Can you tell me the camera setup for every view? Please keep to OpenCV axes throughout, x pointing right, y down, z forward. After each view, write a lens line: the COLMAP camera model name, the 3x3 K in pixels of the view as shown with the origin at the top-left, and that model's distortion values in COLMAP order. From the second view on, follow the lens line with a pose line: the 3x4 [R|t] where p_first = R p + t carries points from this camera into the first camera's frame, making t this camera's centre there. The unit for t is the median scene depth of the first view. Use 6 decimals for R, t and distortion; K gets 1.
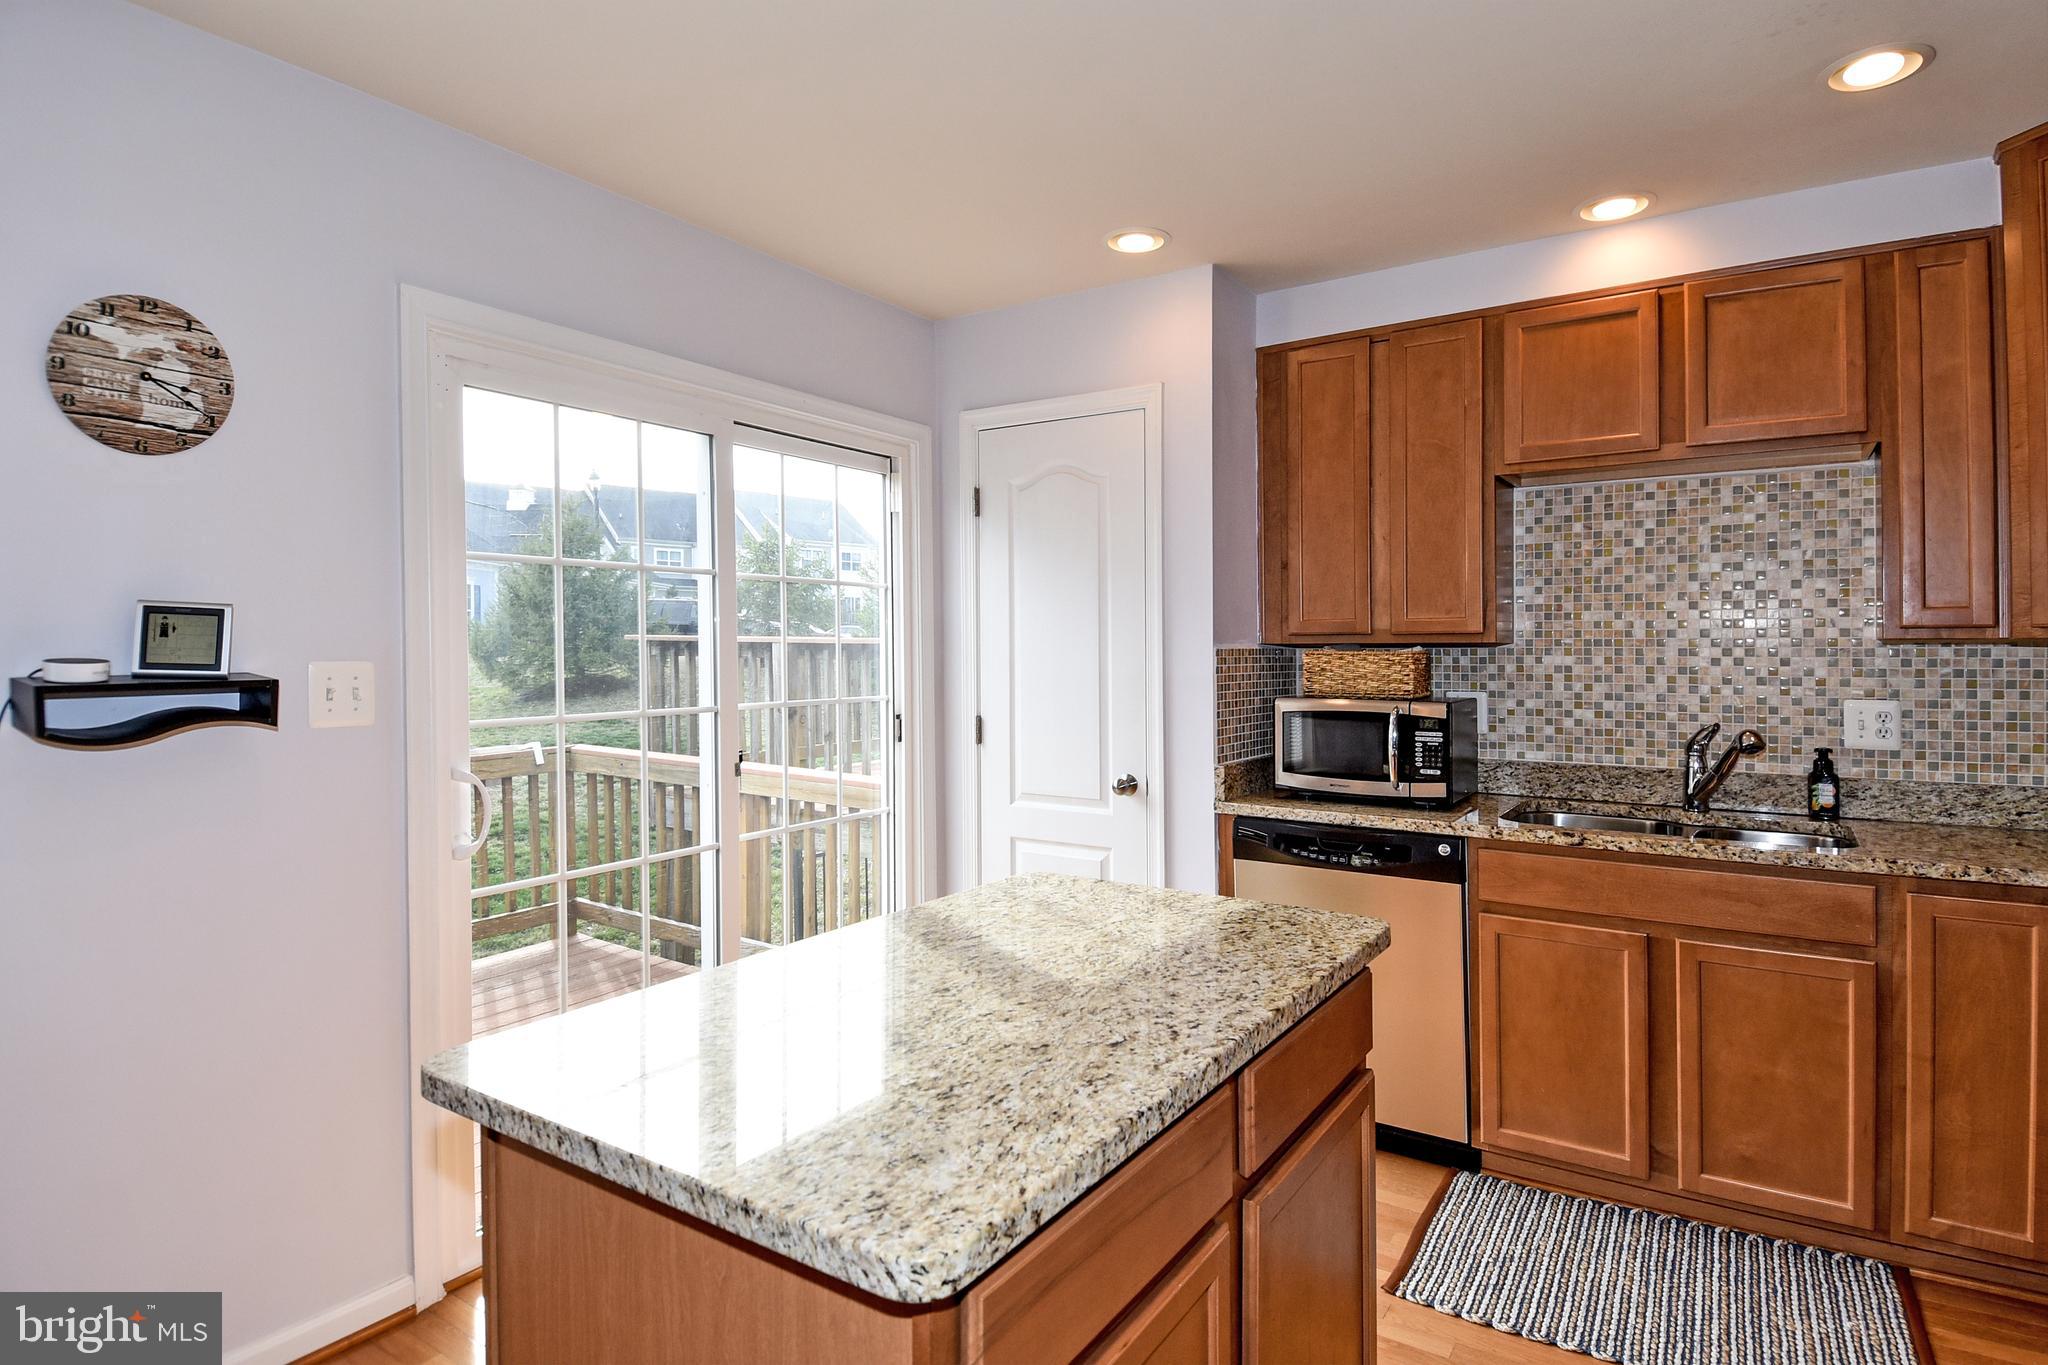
lens RADIAL K [[1058.9, 0, 1063.8], [0, 1058.9, 652.7], [0, 0, 1]] dist [0.040251, -0.053603]
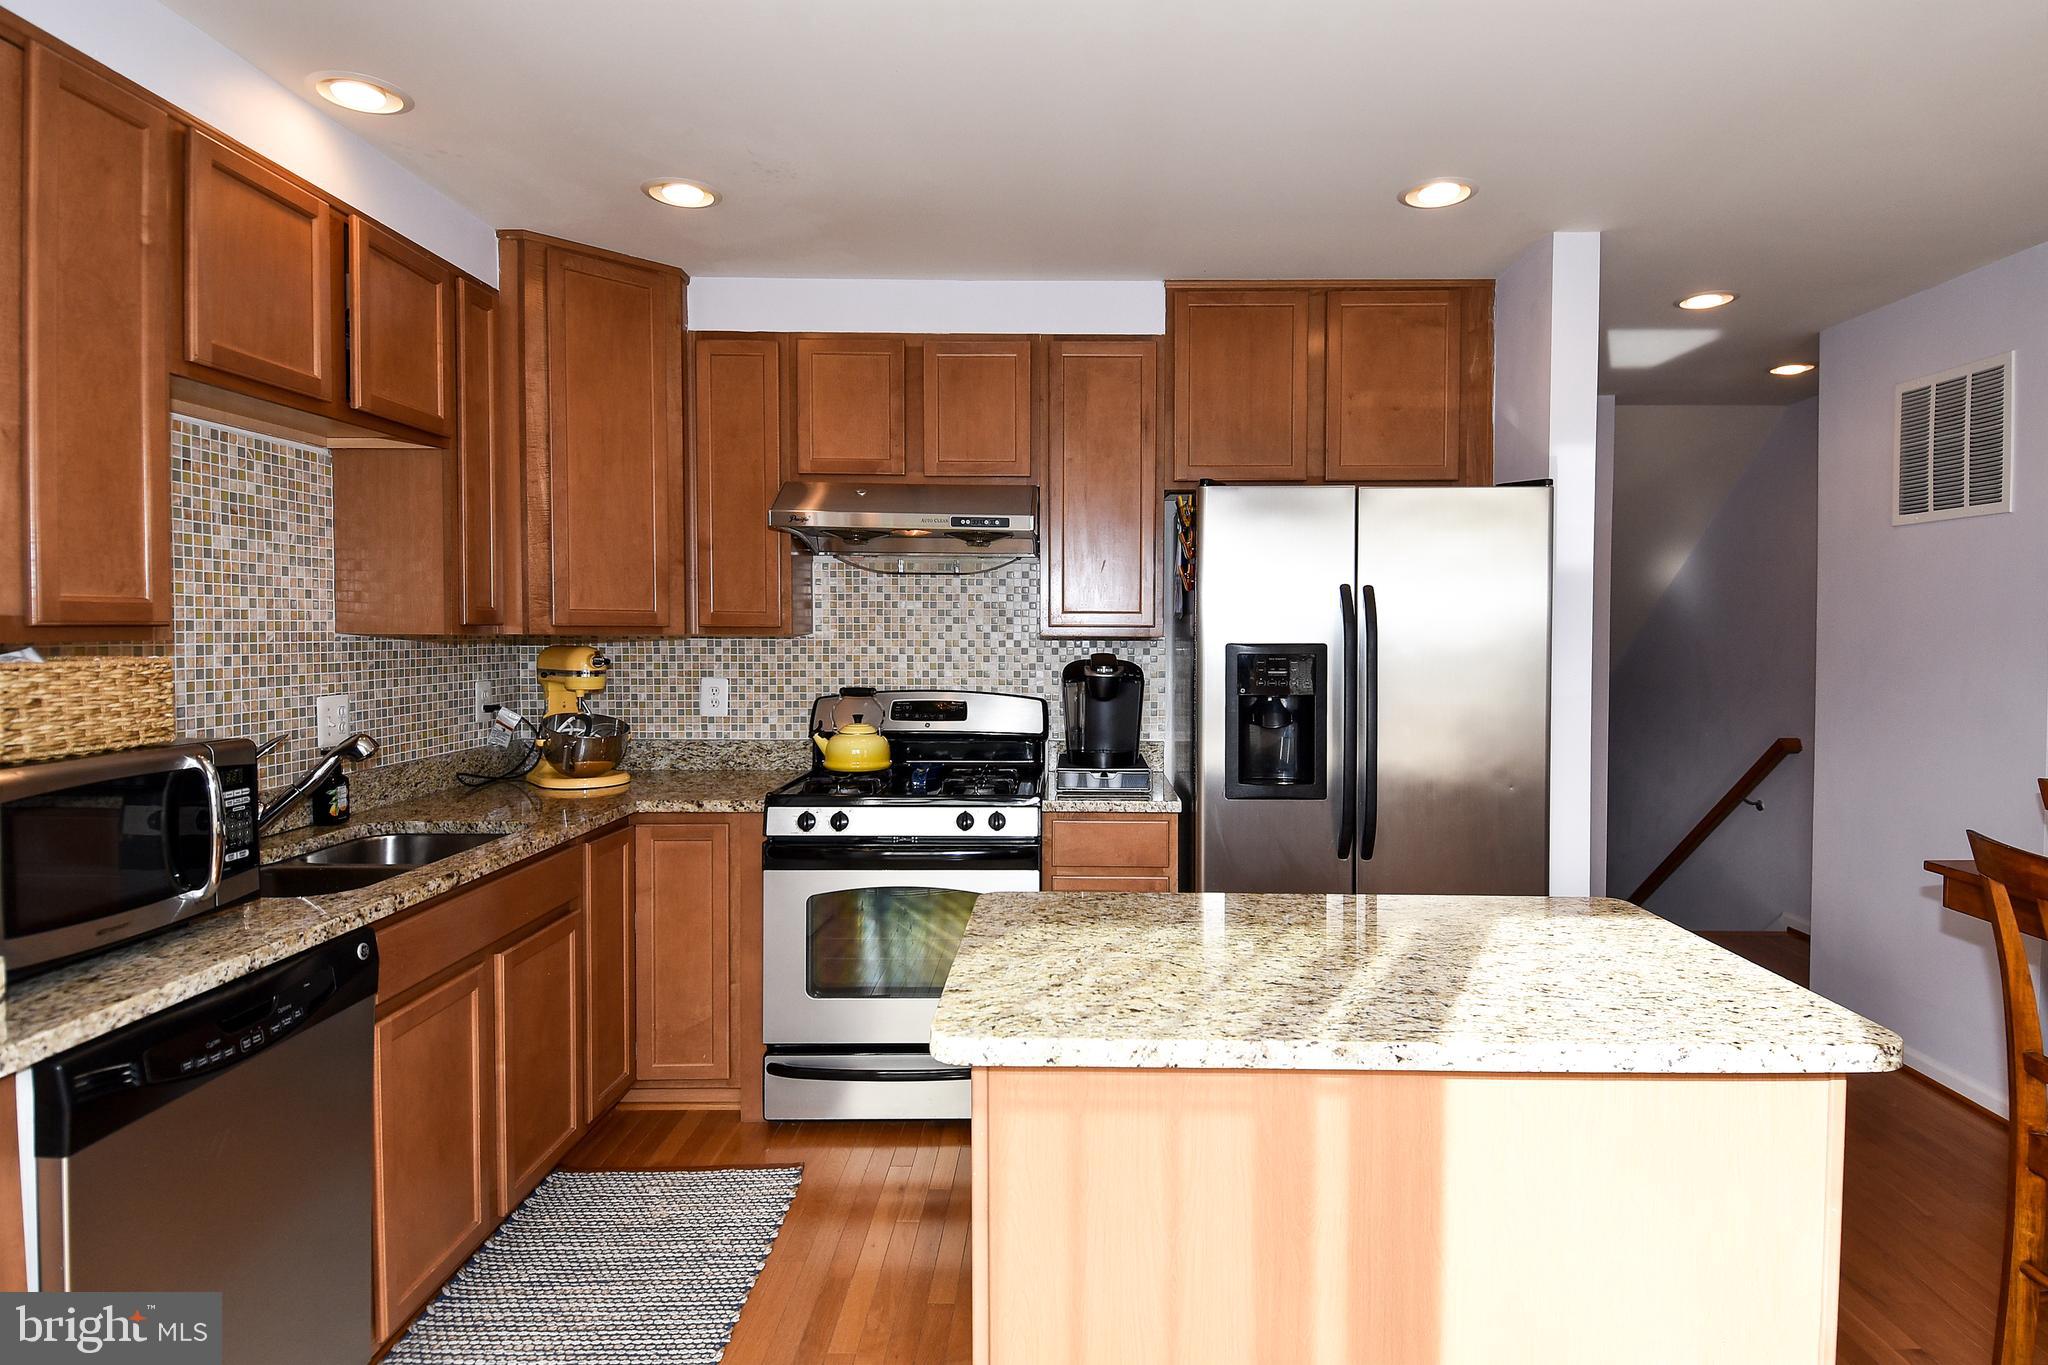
lens RADIAL K [[1089.0, 0, 1054.7], [0, 1089.0, 663.3], [0, 0, 1]] dist [0.056009, -0.061167]
pose [[-0.528654, -0.030951, 0.848273, -0.433416], [-0.004751, 0.999427, 0.033506, -0.021157], [-0.848824, 0.013682, -0.528498, 0.931899]]
